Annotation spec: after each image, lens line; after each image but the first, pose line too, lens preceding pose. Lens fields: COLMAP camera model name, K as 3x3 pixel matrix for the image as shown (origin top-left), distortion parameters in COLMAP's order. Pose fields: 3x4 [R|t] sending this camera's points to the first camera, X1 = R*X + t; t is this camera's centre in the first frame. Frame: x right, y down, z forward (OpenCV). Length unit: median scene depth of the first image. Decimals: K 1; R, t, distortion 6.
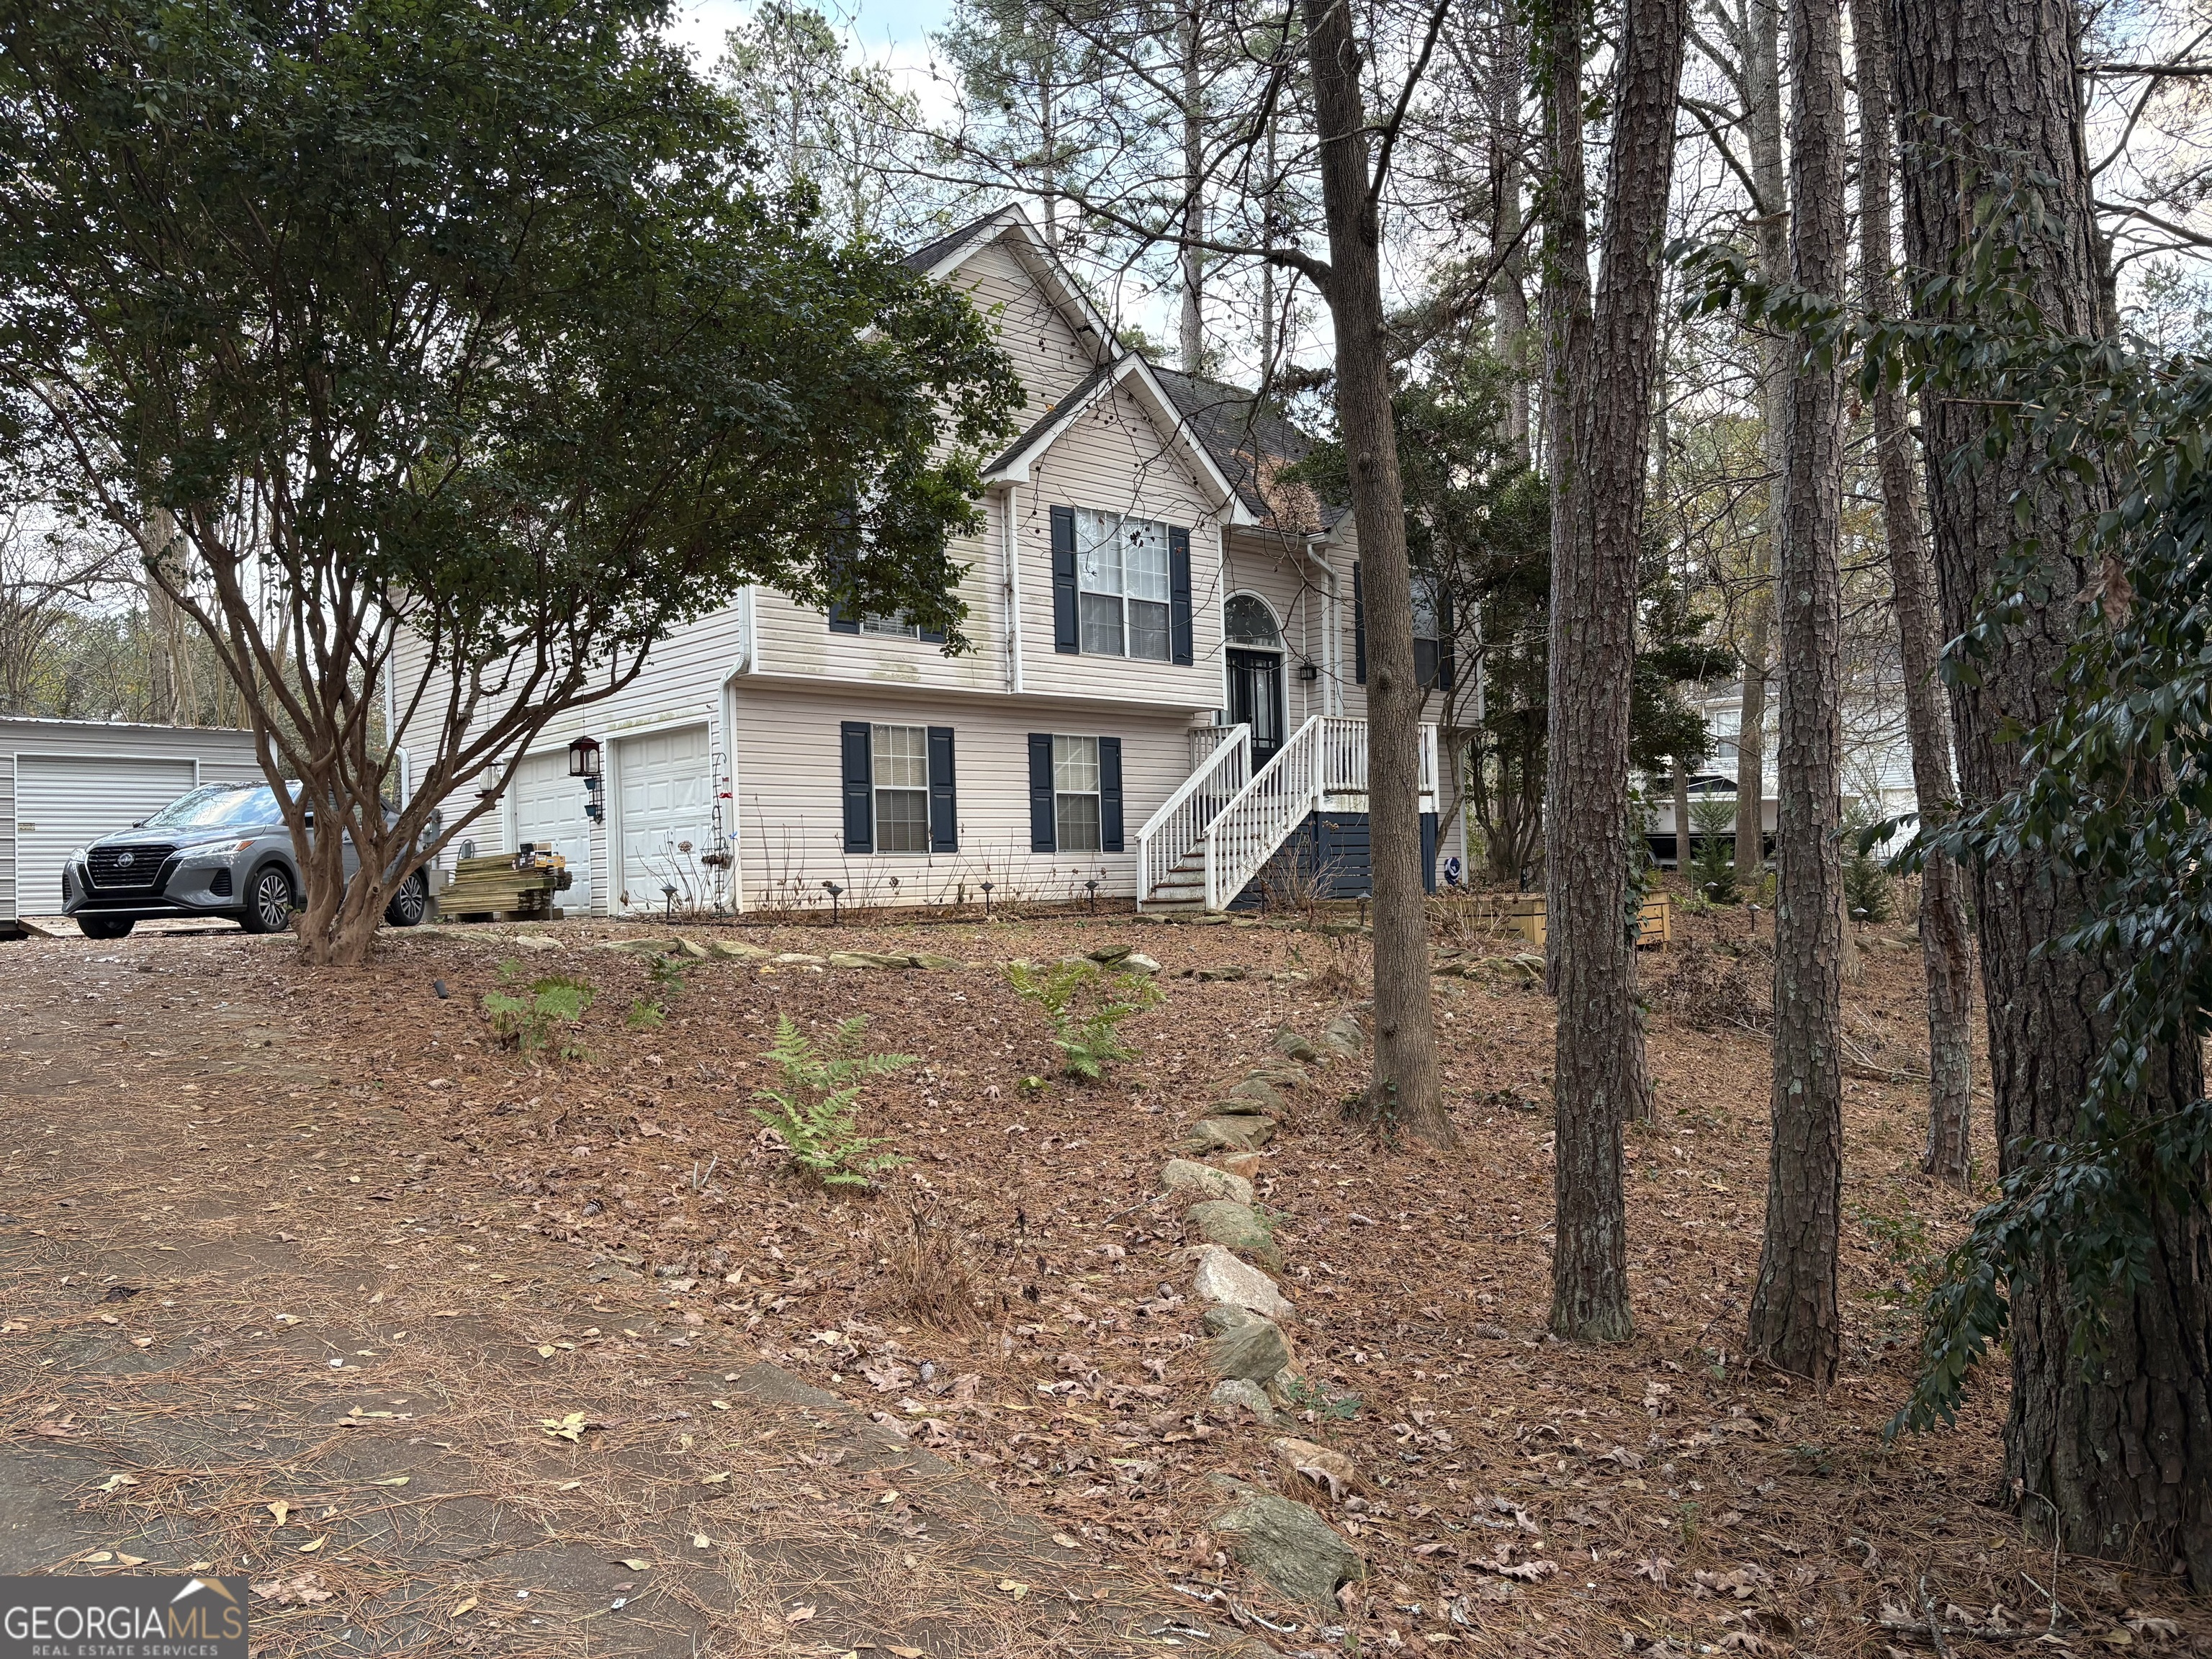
lens RADIAL K [[1671.8, 0, 1113.2], [0, 1671.8, 830.0], [0, 0, 1]] dist [0.055925, -0.062800]
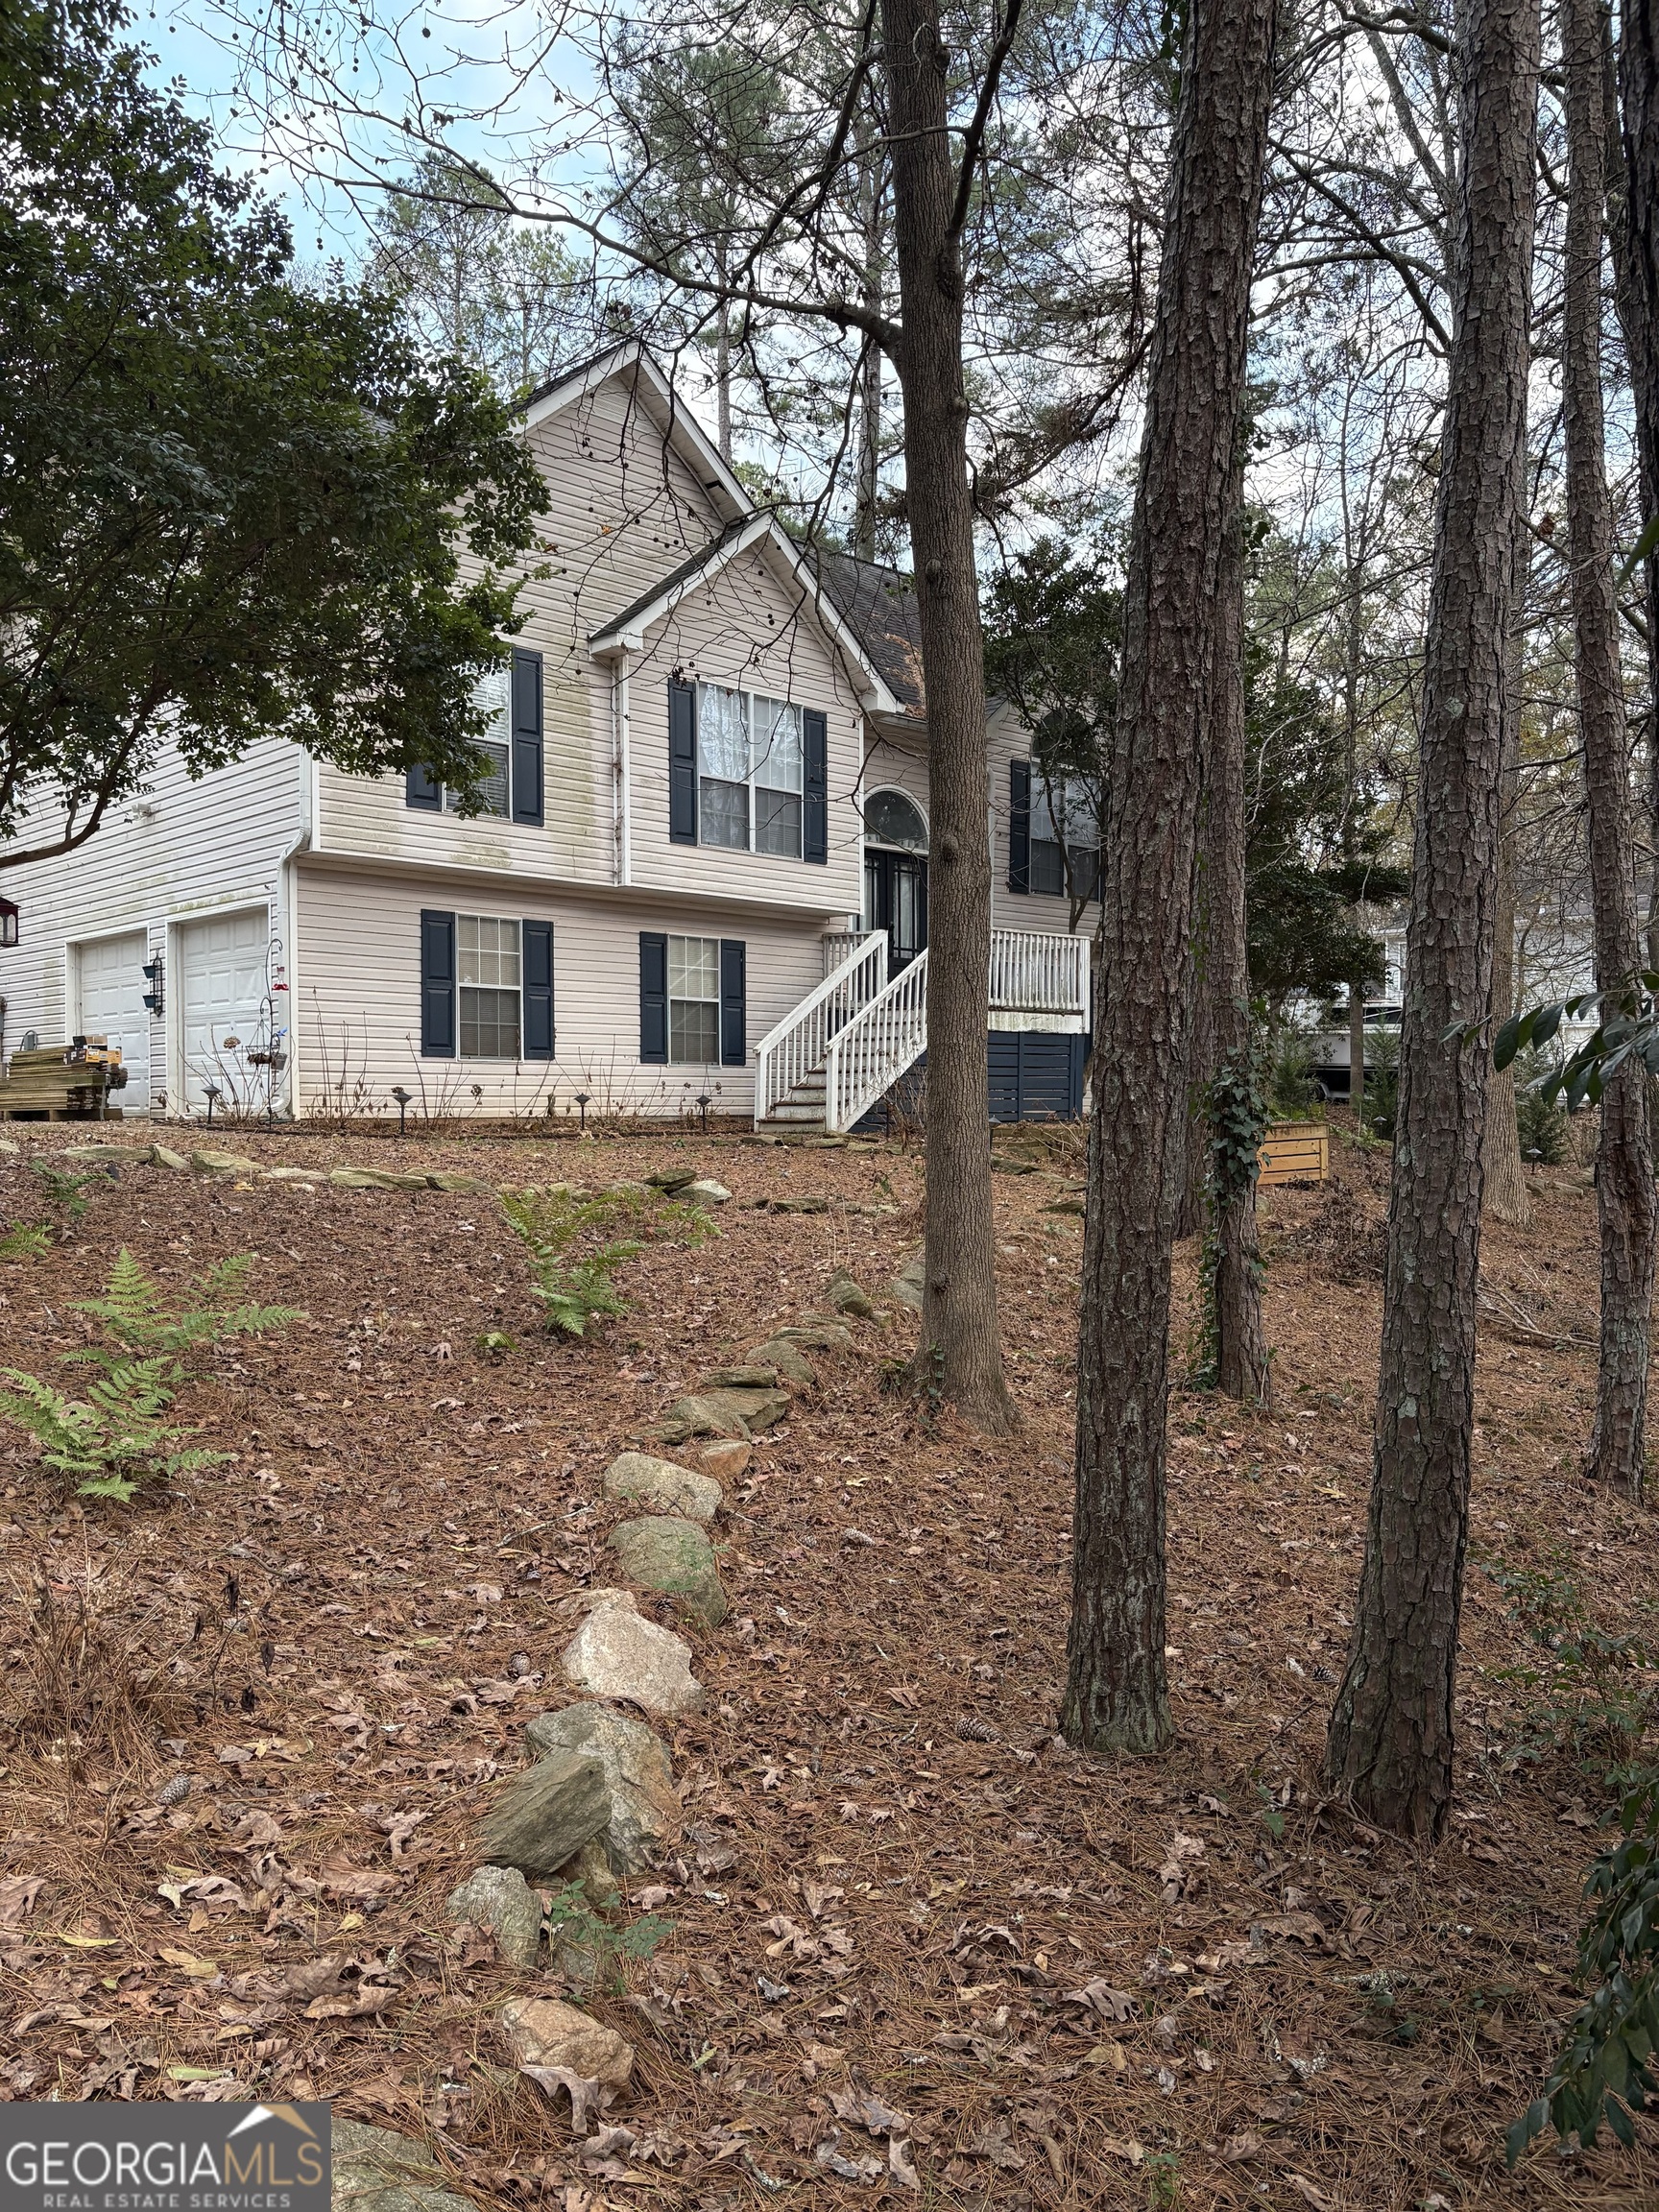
lens RADIAL K [[1671.8, 0, 836.3], [0, 1671.8, 1111.2], [0, 0, 1]] dist [0.055925, -0.062800]
pose [[0.999354, 0.029256, 0.020890, 0.071226], [-0.030005, 0.998882, 0.036533, 0.005622], [-0.019798, -0.037136, 0.999114, 0.148356]]
